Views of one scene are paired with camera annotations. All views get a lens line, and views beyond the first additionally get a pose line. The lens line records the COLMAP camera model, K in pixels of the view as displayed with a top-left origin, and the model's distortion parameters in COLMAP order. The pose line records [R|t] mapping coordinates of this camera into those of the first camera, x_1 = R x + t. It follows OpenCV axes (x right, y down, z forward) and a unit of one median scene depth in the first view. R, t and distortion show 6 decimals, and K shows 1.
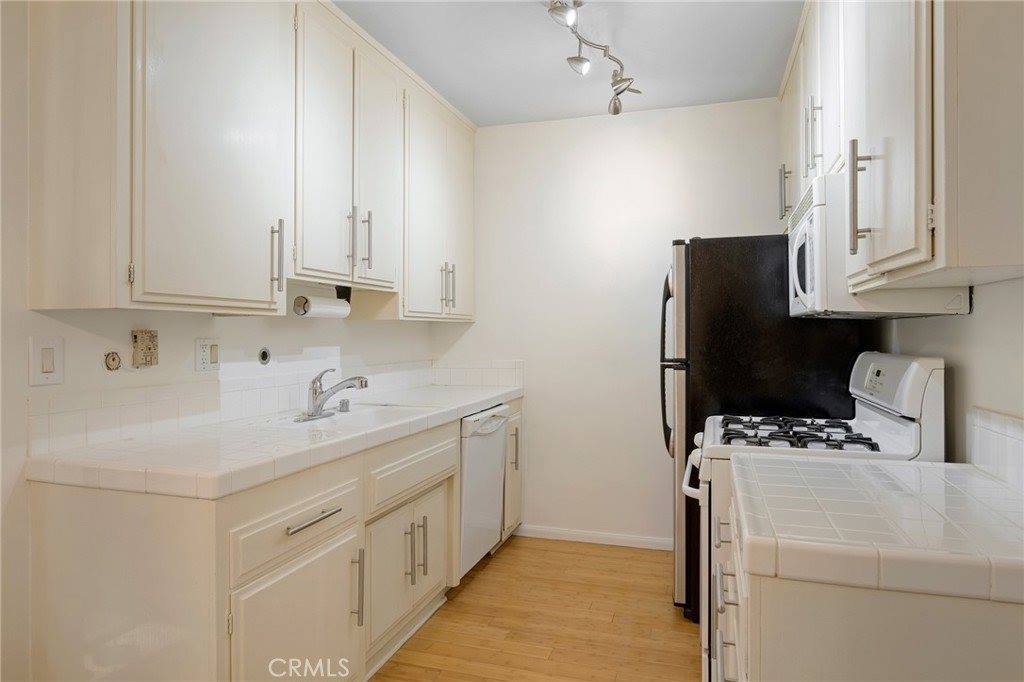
lens RADIAL K [[623.4, 0, 513.6], [0, 623.4, 332.6], [0, 0, 1]] dist [-0.002460, -0.000649]
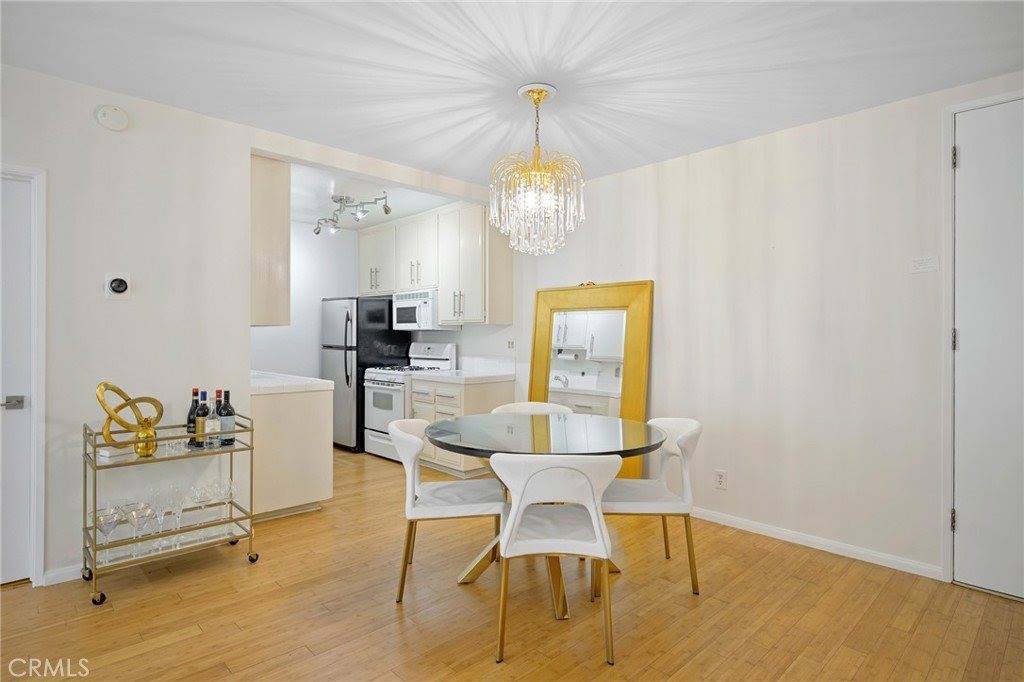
lens RADIAL K [[550.9, 0, 513.8], [0, 550.9, 333.4], [0, 0, 1]] dist [0.001523, 0.000159]
pose [[0.484591, 0.006552, 0.874717, -1.393736], [-0.003950, 0.999978, -0.005301, 0.001162], [-0.874732, -0.000887, 0.484606, -0.621418]]
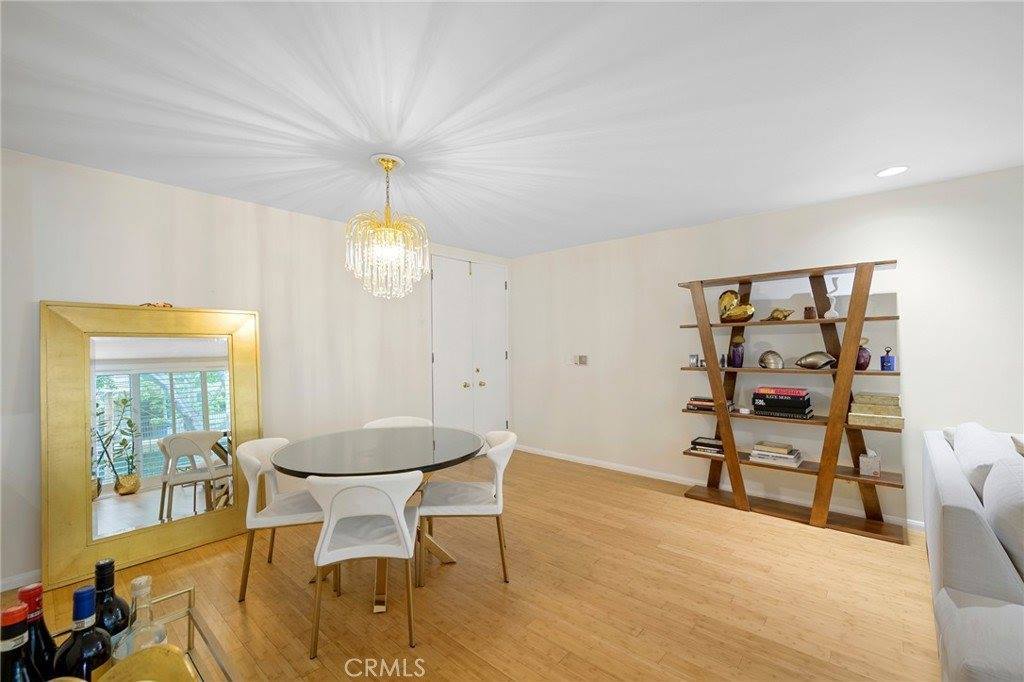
lens RADIAL K [[428.9, 0, 512.0], [0, 428.9, 341.0], [0, 0, 1]] dist [-0.000676, -0.000039]
pose [[-0.909766, 0.012417, 0.414937, -1.091506], [0.008434, 0.999899, -0.011429, -0.045383], [-0.415037, -0.006898, -0.909778, 0.705215]]
